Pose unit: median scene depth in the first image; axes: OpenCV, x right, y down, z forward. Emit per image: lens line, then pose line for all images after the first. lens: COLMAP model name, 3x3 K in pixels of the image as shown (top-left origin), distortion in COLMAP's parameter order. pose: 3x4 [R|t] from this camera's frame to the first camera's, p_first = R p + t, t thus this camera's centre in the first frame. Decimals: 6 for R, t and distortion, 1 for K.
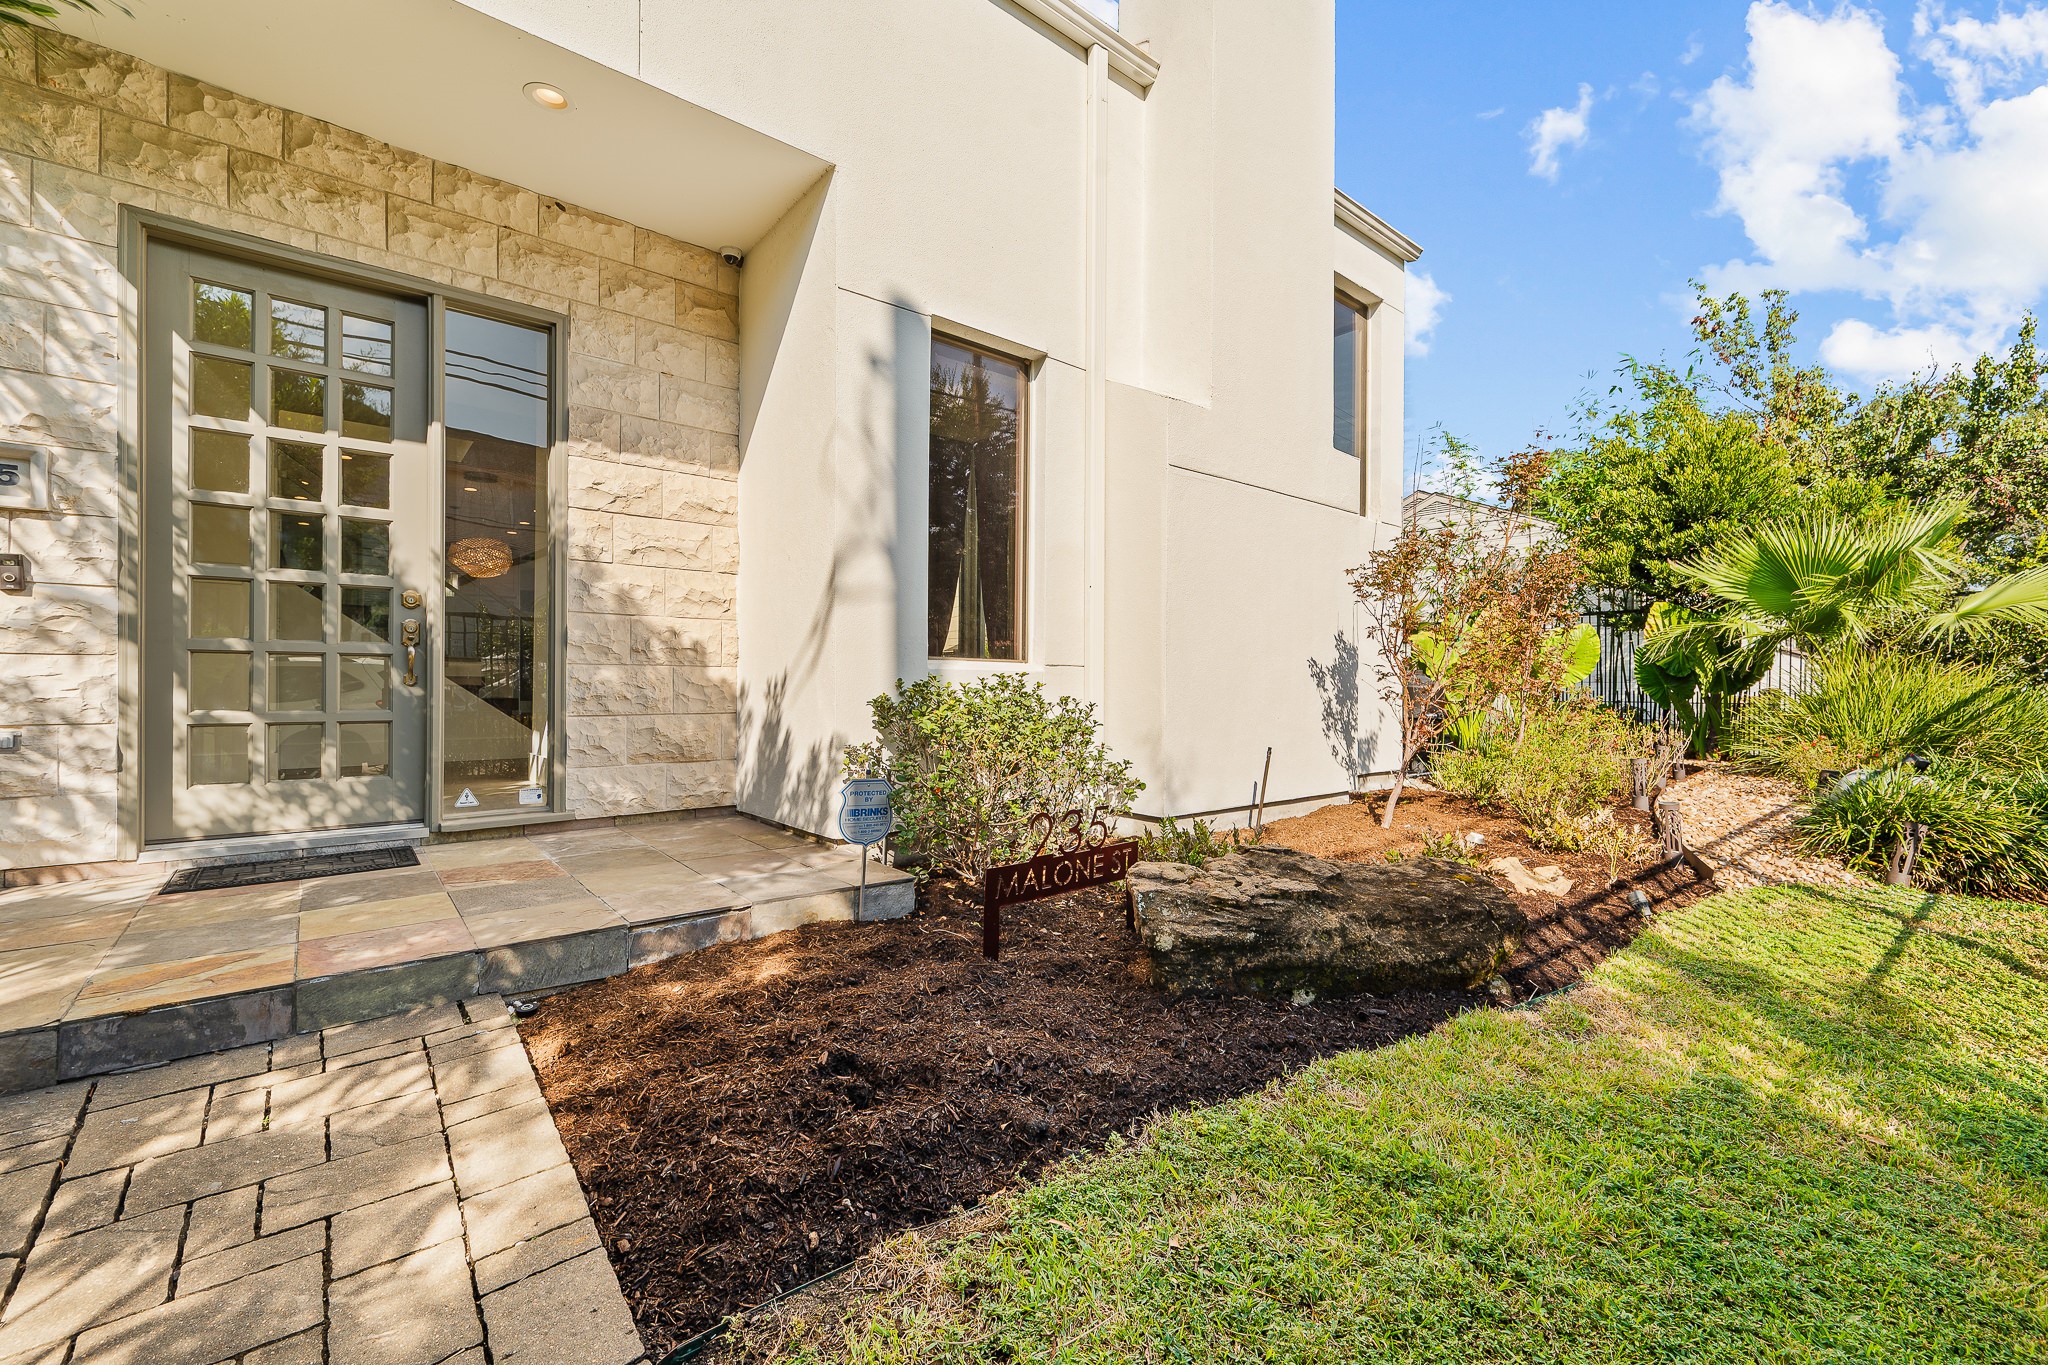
lens RADIAL K [[810.9, 0, 1026.3], [0, 810.9, 682.0], [0, 0, 1]] dist [-0.000380, 0.000361]
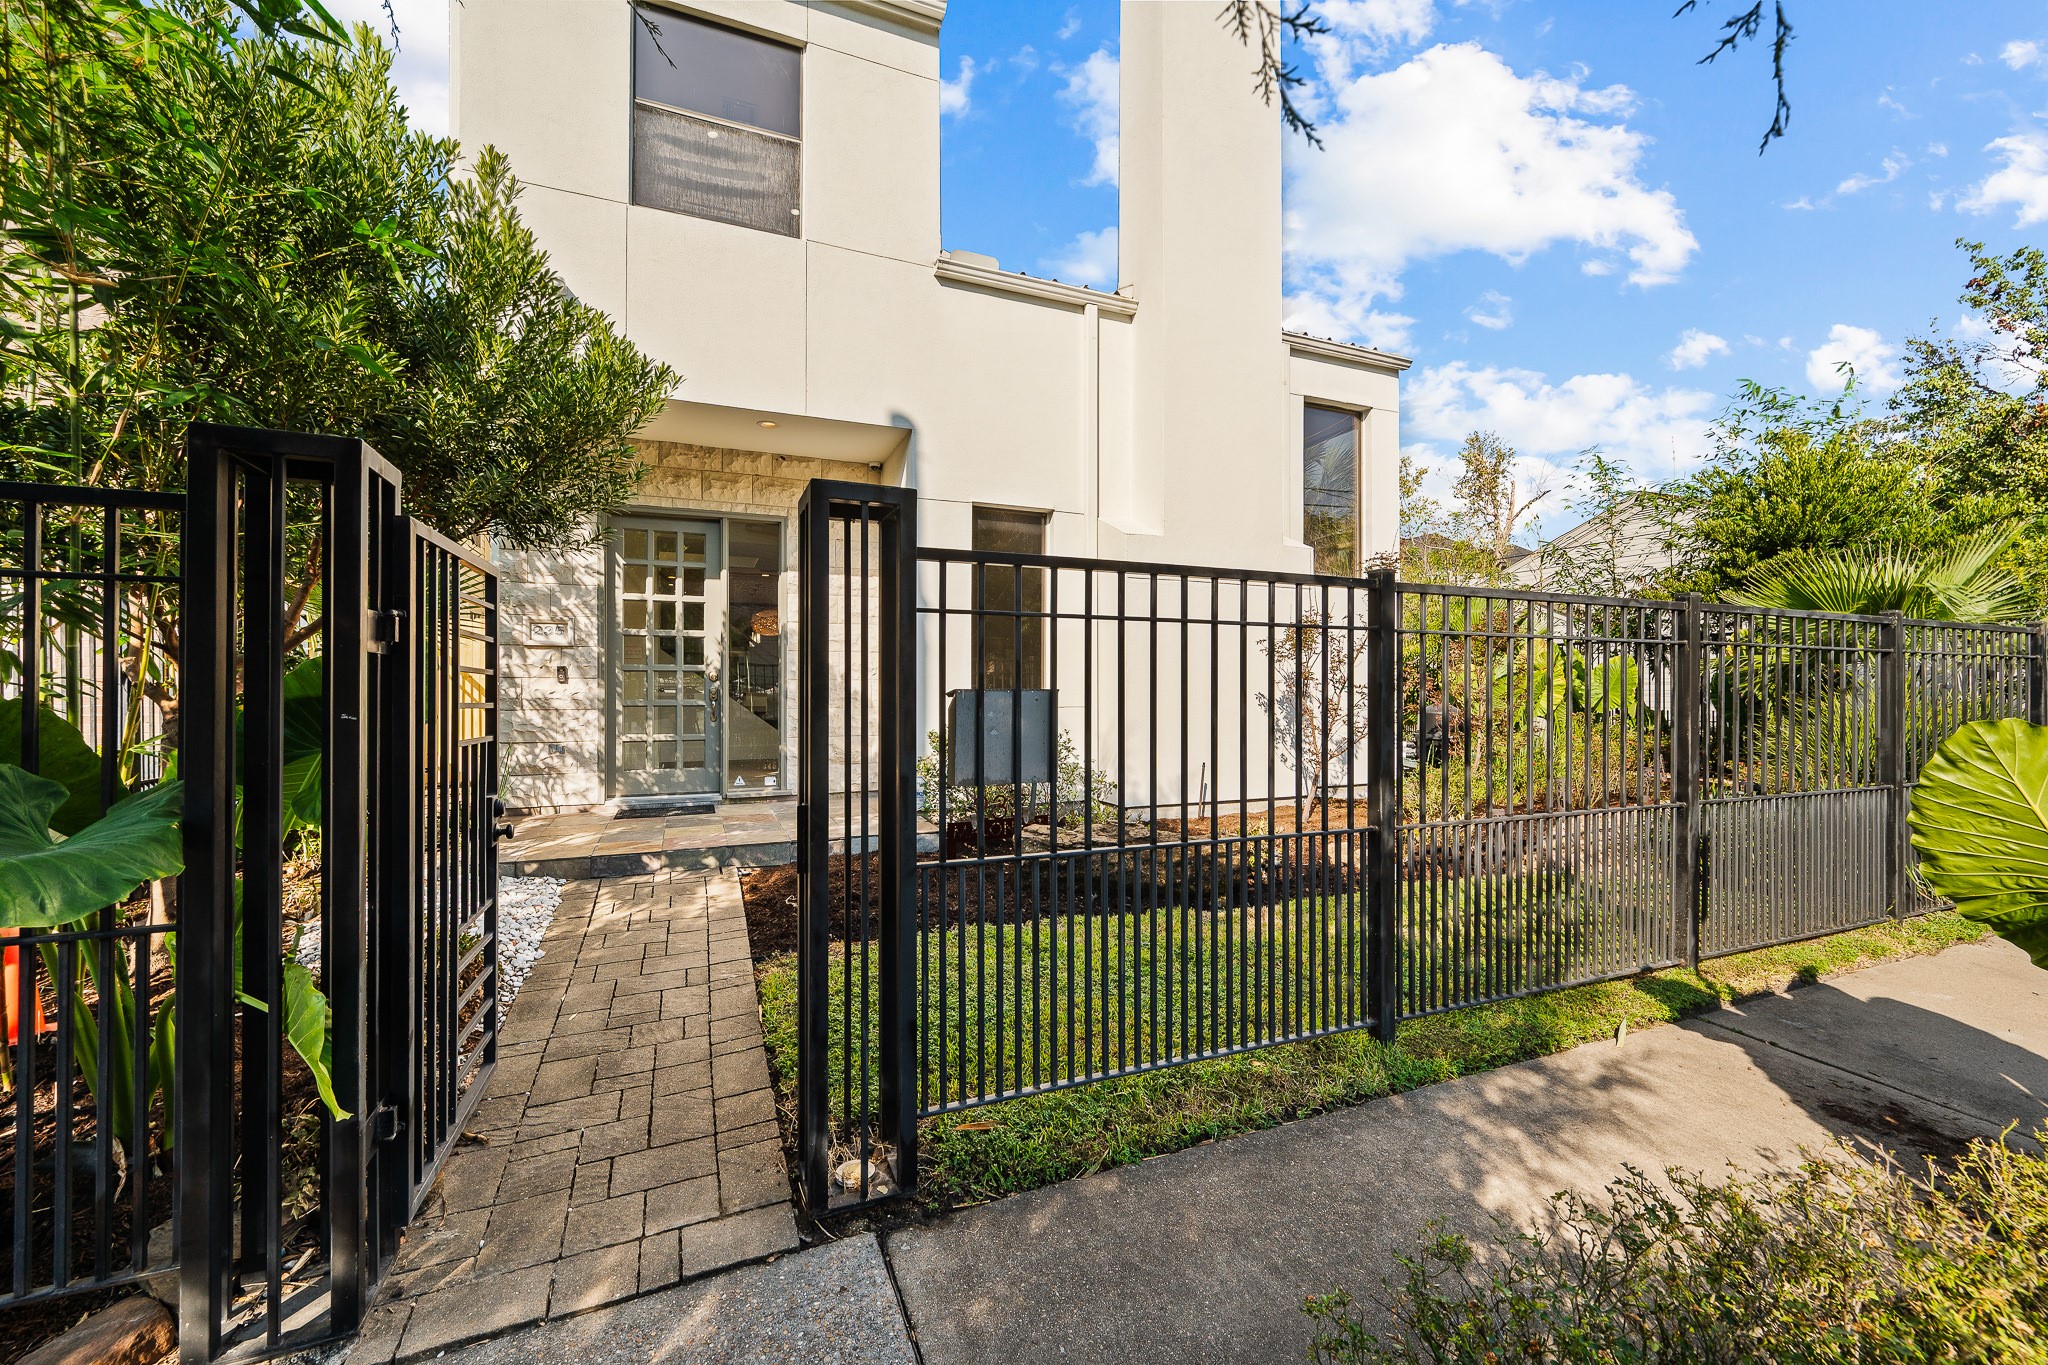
lens RADIAL K [[810.9, 0, 1027.1], [0, 810.9, 685.8], [0, 0, 1]] dist [-0.000380, 0.000361]
pose [[0.954158, -0.004409, -0.299272, 0.540188], [0.003823, 0.999989, -0.002544, -0.073001], [0.299280, 0.001283, 0.954164, -0.628081]]
